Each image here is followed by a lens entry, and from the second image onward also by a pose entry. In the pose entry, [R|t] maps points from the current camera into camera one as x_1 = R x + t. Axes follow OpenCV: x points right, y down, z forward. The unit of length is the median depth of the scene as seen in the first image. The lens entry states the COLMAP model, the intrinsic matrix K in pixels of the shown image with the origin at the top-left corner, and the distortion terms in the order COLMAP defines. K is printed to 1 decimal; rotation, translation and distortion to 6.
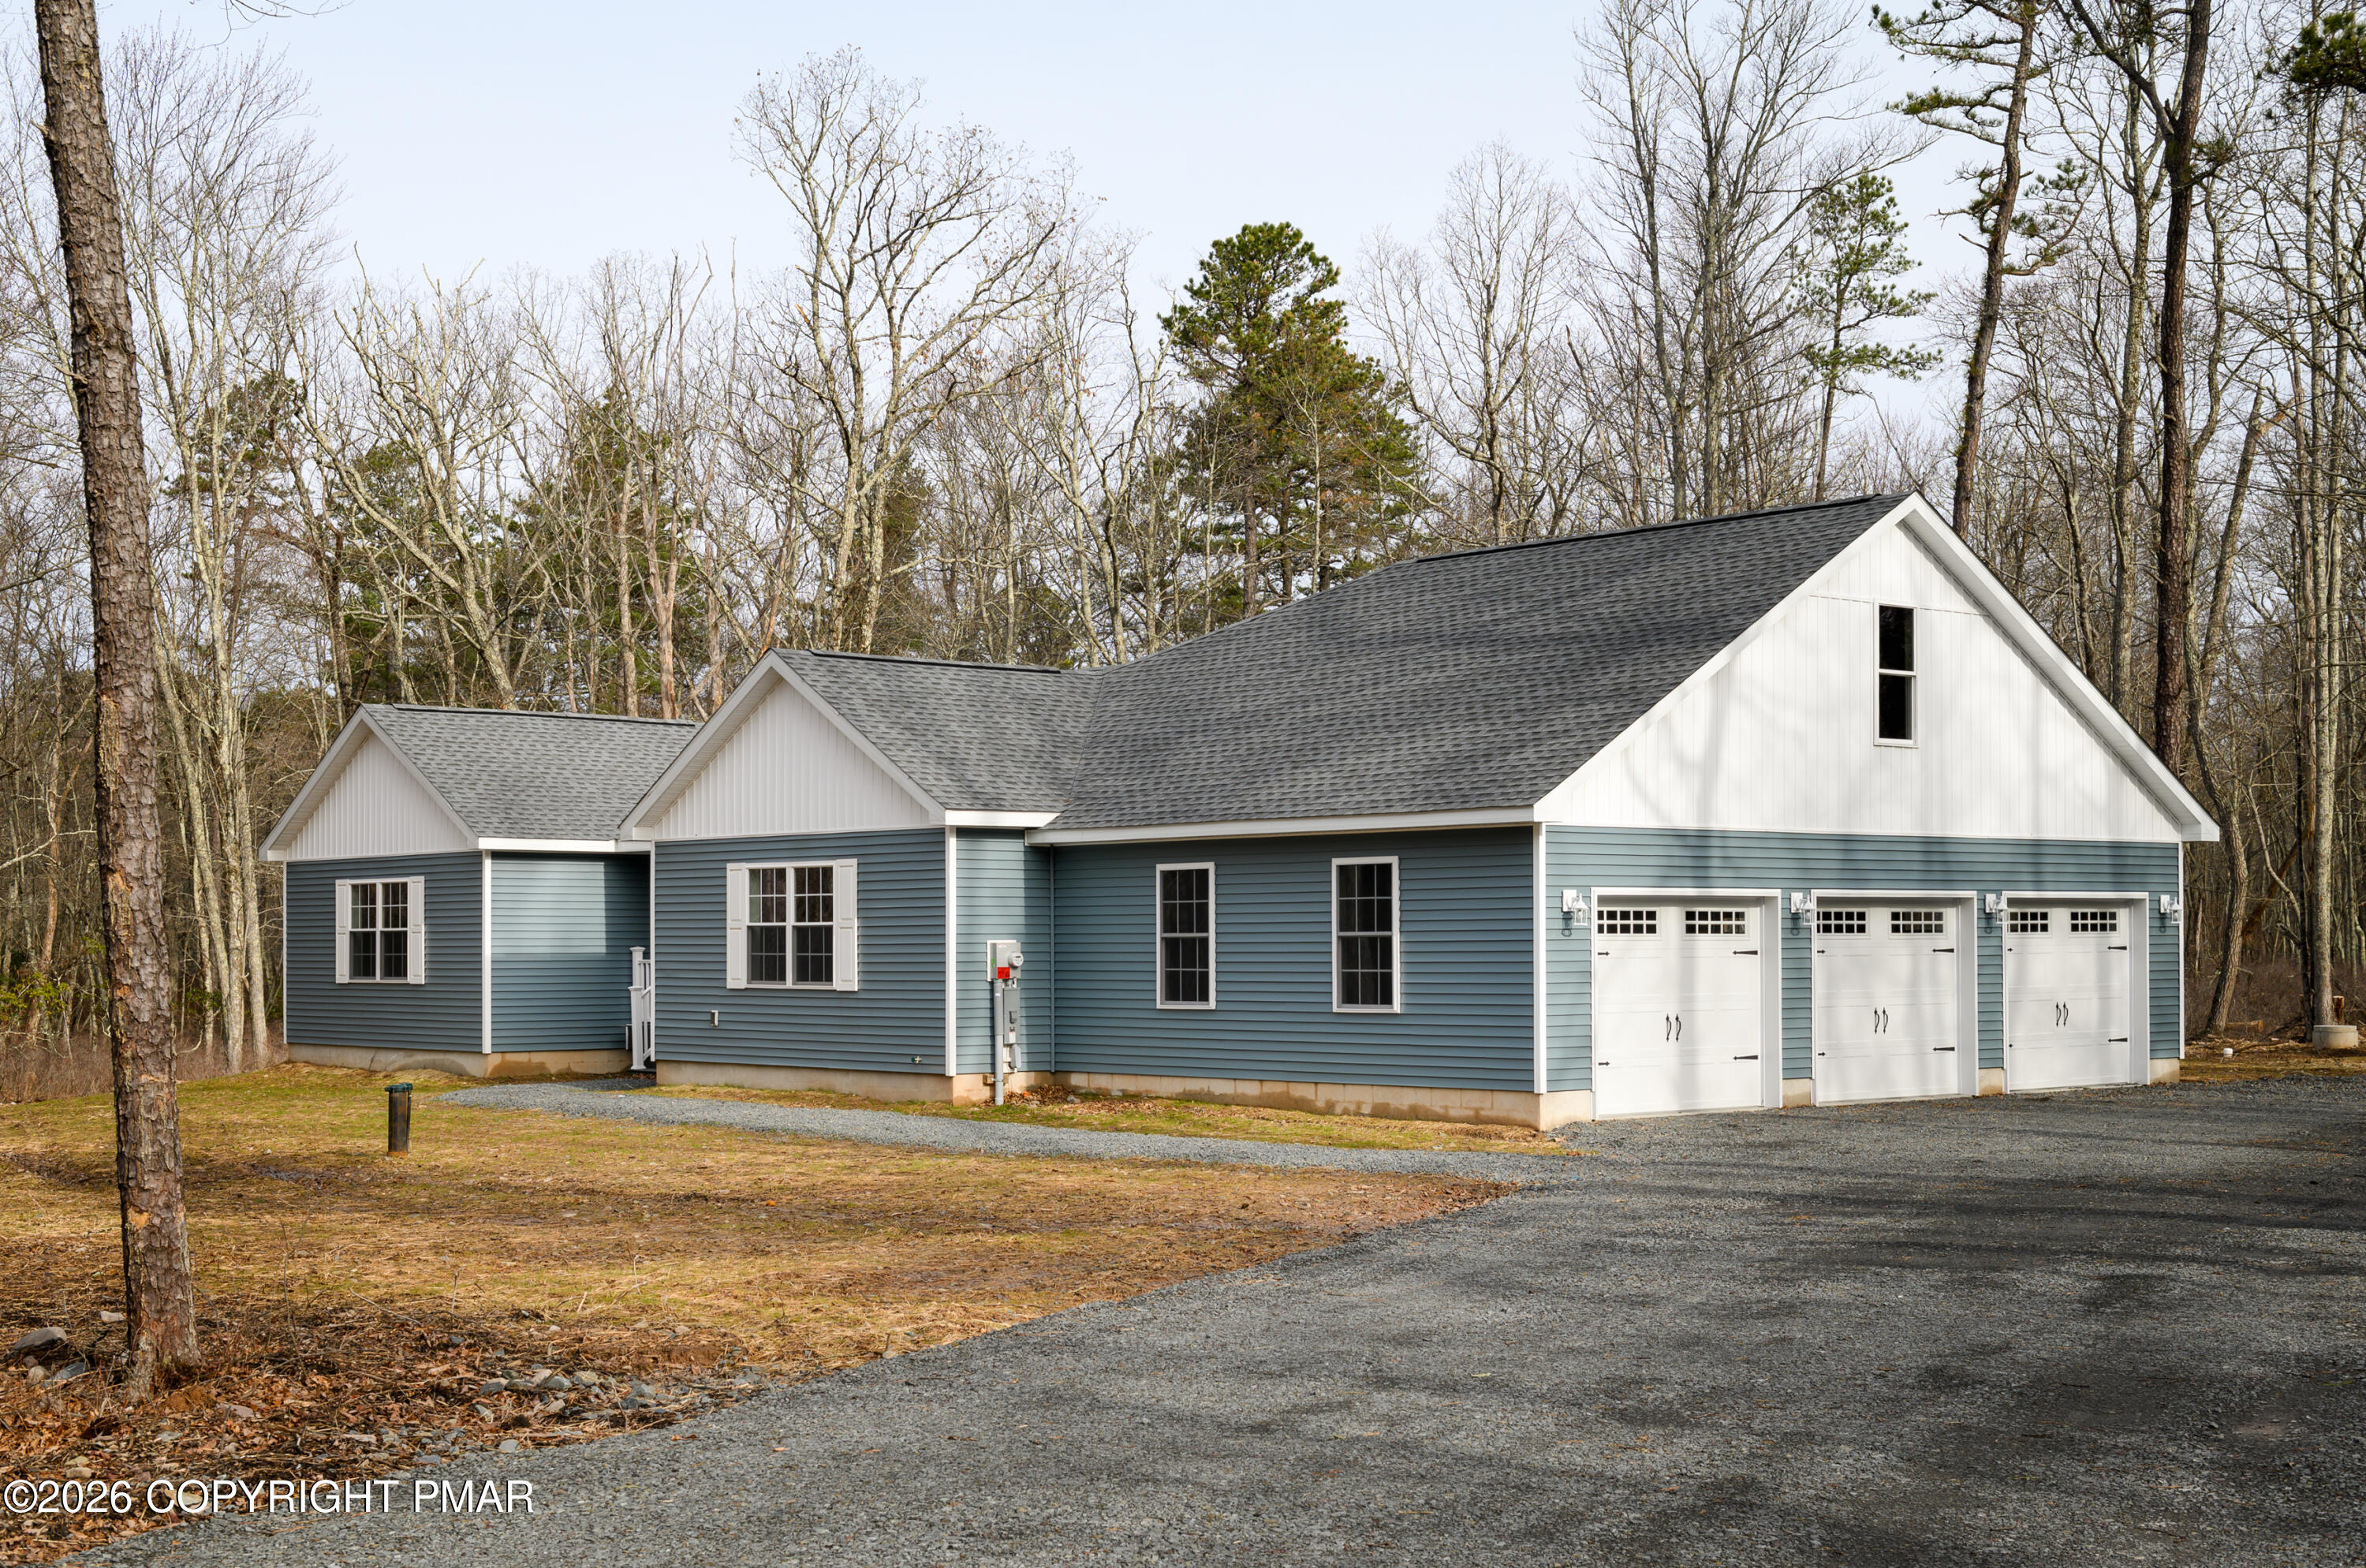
lens RADIAL K [[3040.3, 0, 1175.3], [0, 3040.3, 788.1], [0, 0, 1]] dist [-0.006771, 0.000000]
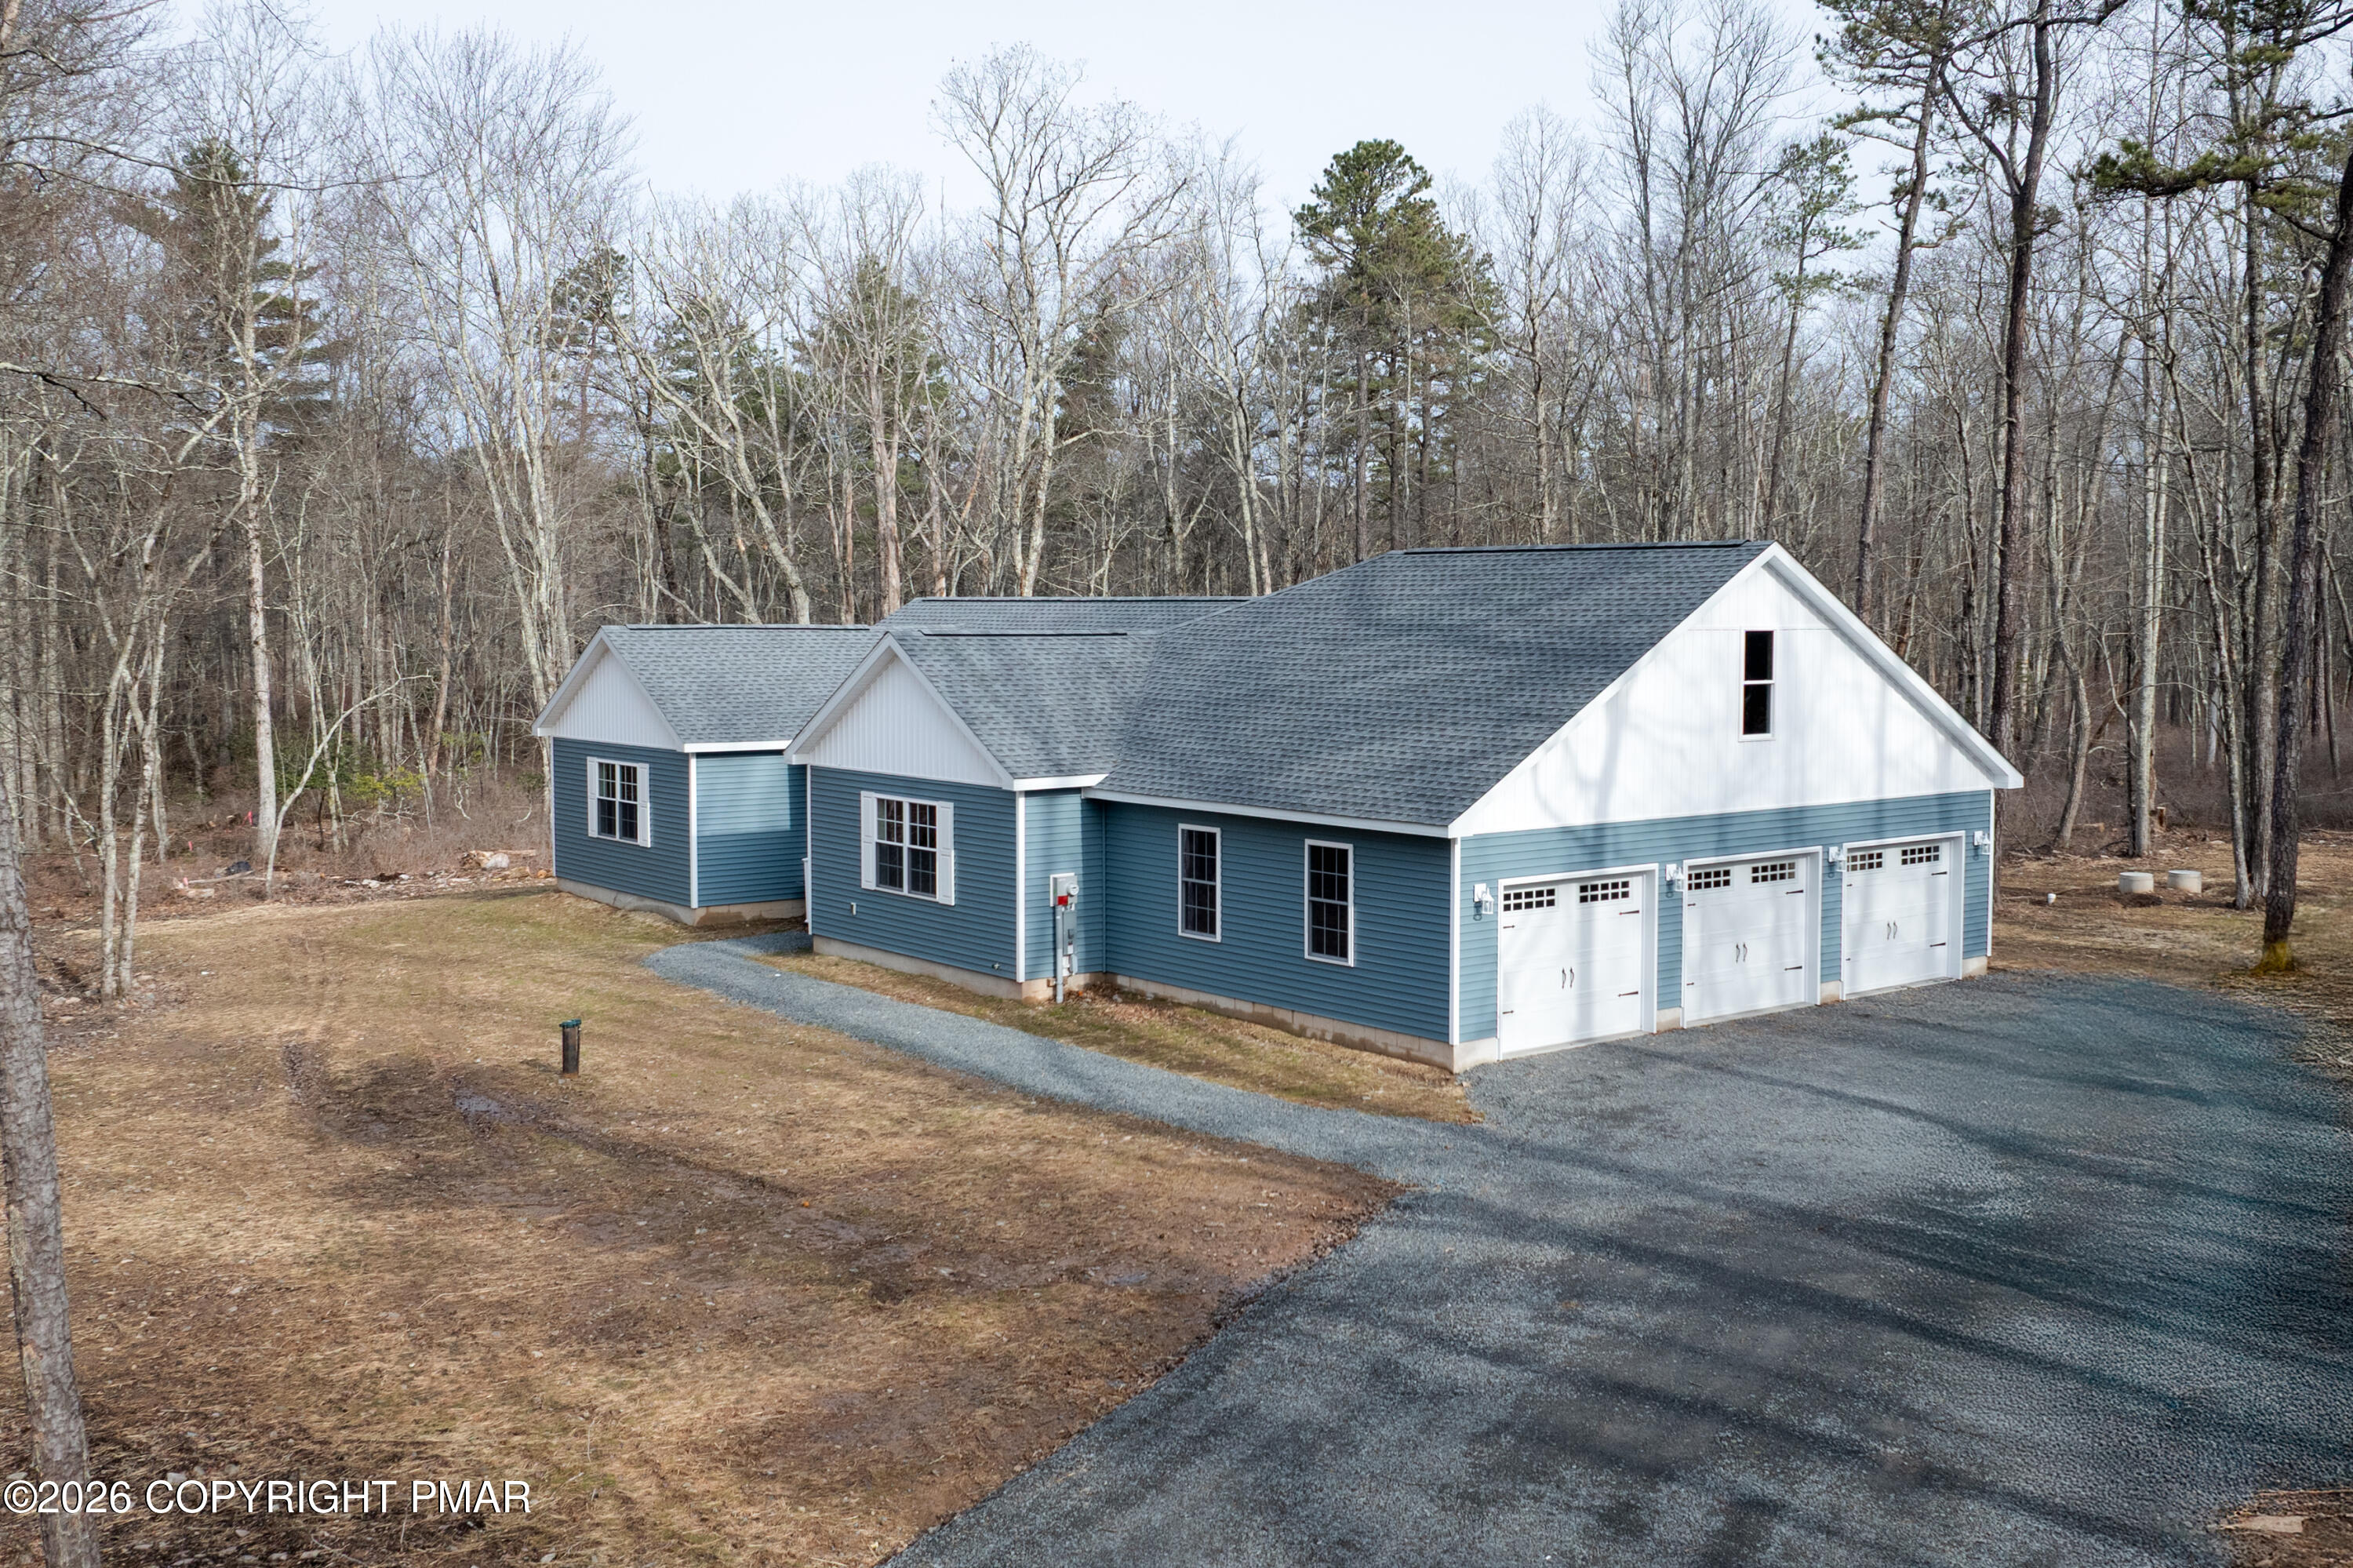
lens RADIAL K [[2317.7, 0, 1337.2], [0, 2317.7, 662.6], [0, 0, 1]] dist [-0.030331, 0.000000]
pose [[0.999966, 0.006997, -0.004364, 0.059107], [-0.006676, 0.997544, 0.069719, -0.101774], [0.004841, -0.069688, 0.997557, 0.031429]]
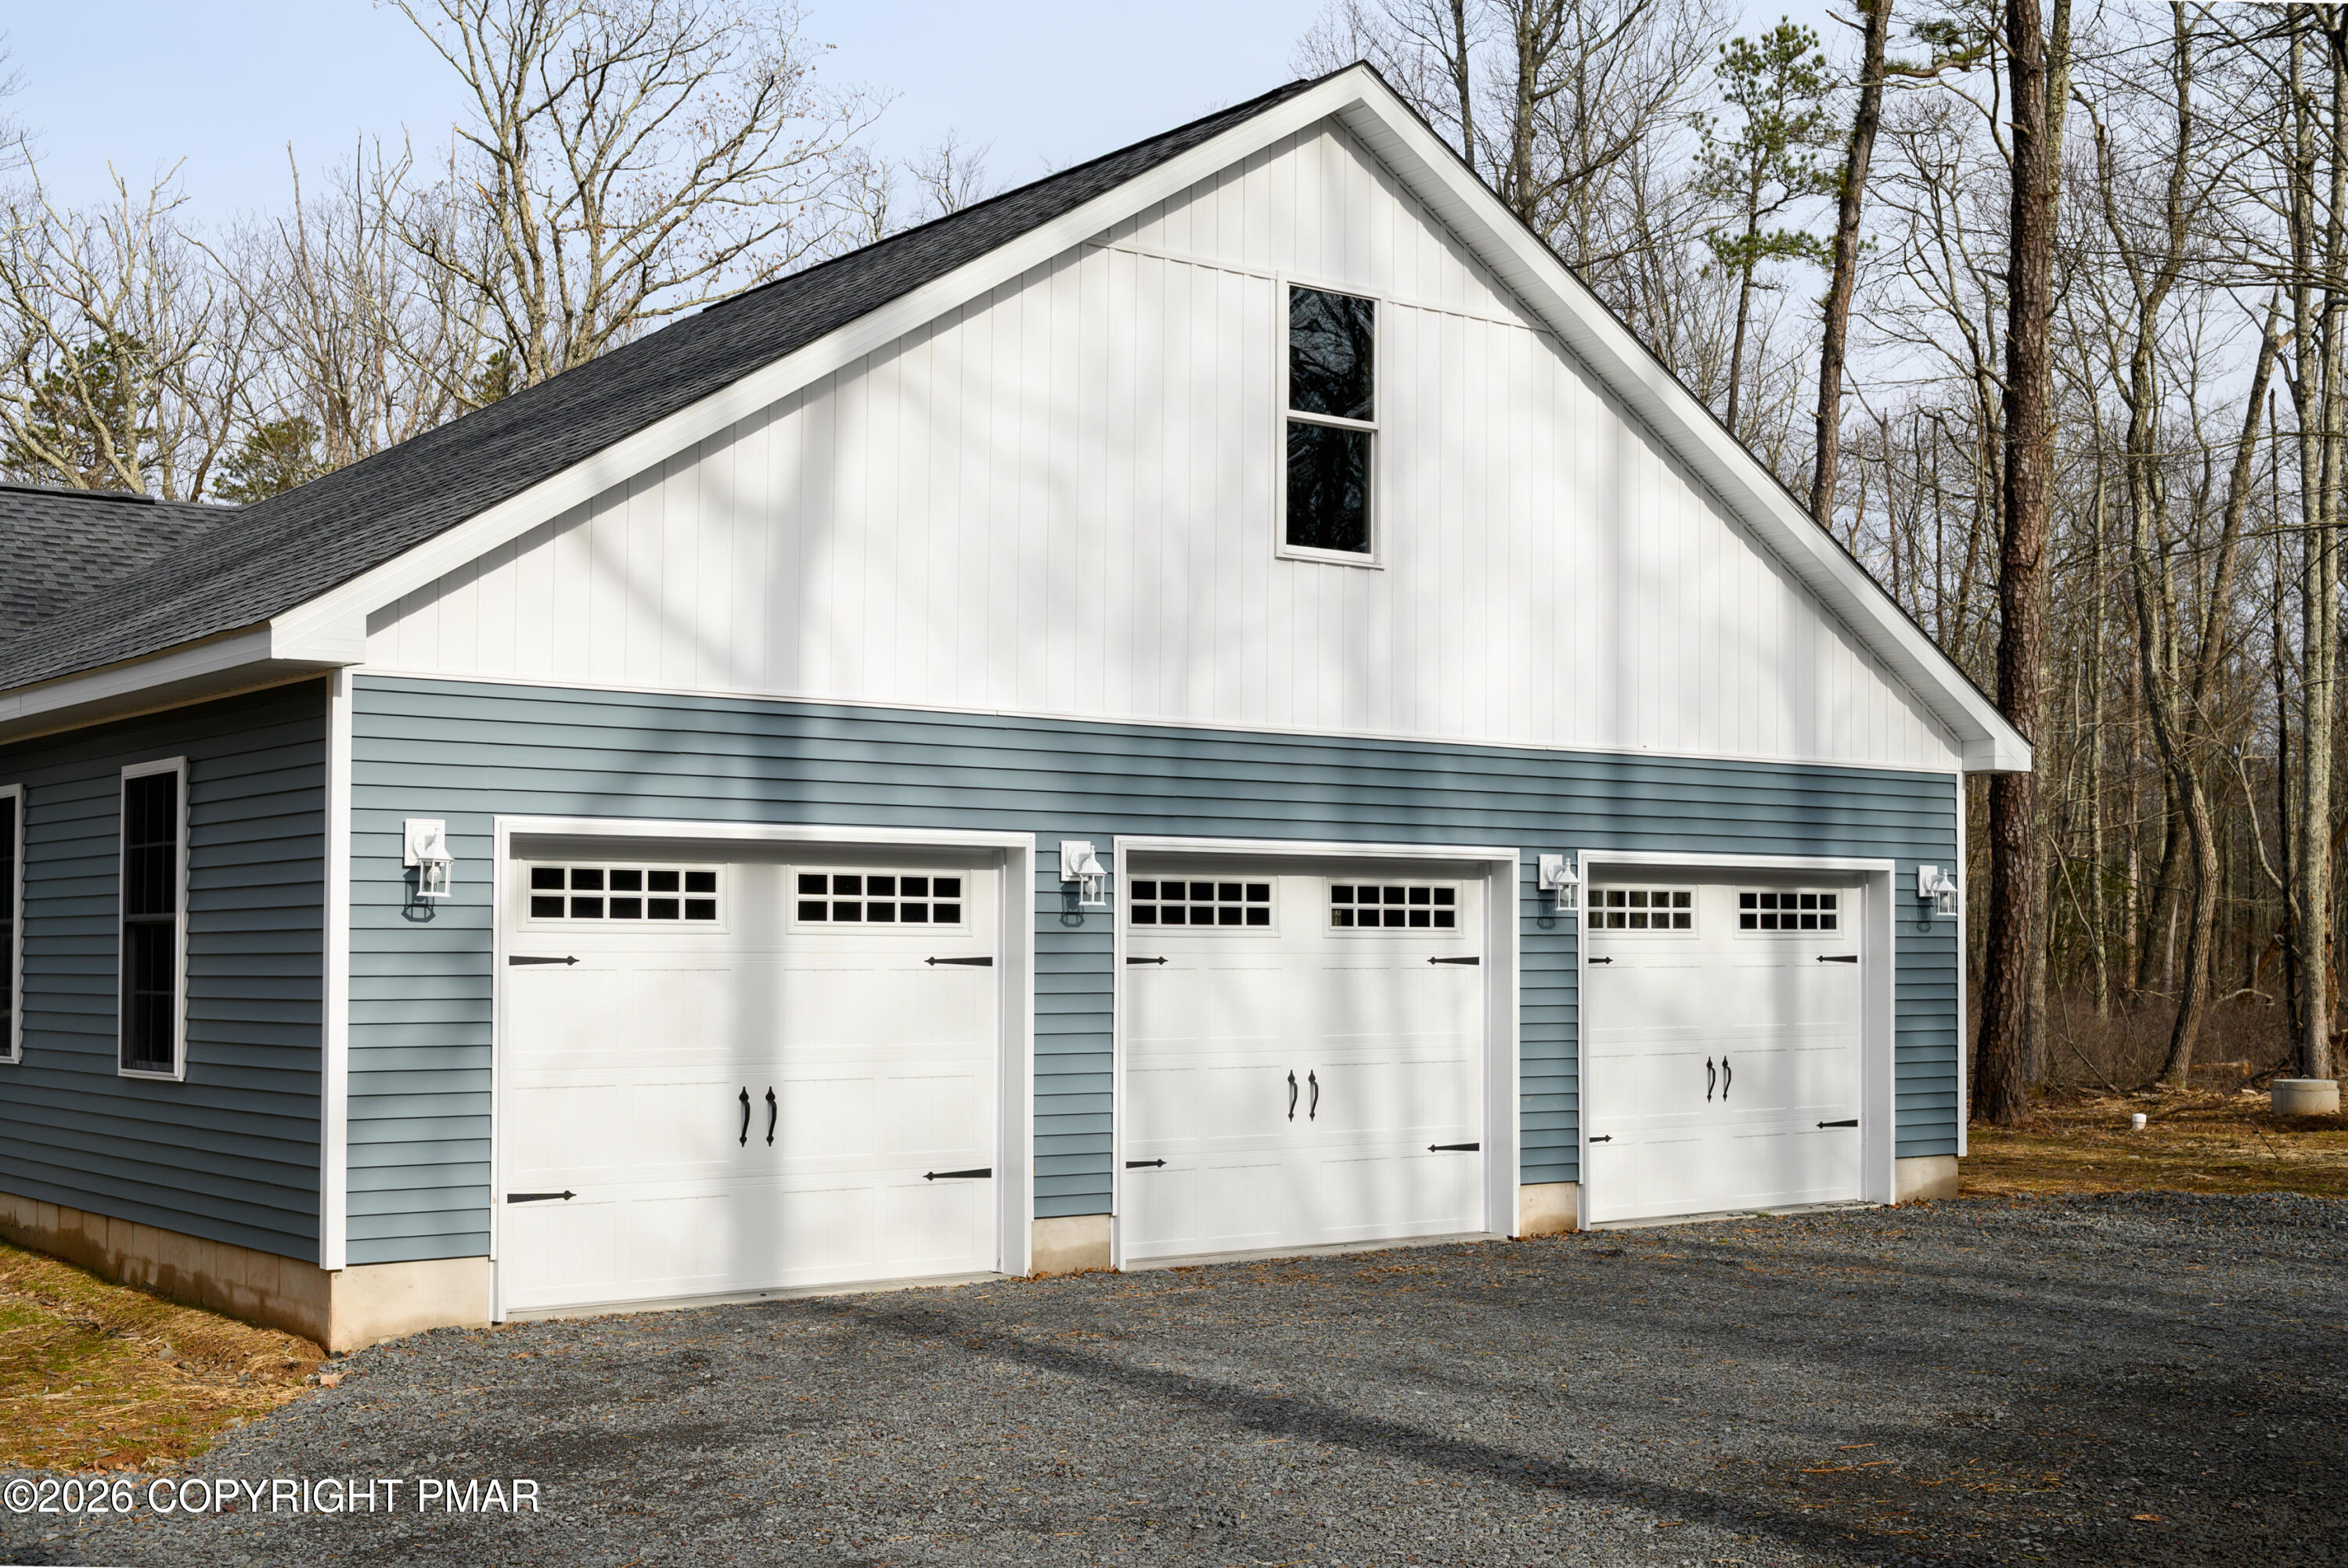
lens RADIAL K [[2863.8, 0, 1173.9], [0, 2863.8, 785.1], [0, 0, 1]] dist [-0.001483, 0.000000]
pose [[0.998836, 0.002862, -0.048151, 0.211815], [-0.003318, 0.999950, -0.009402, 0.025733], [0.048122, 0.009551, 0.998796, 0.464477]]
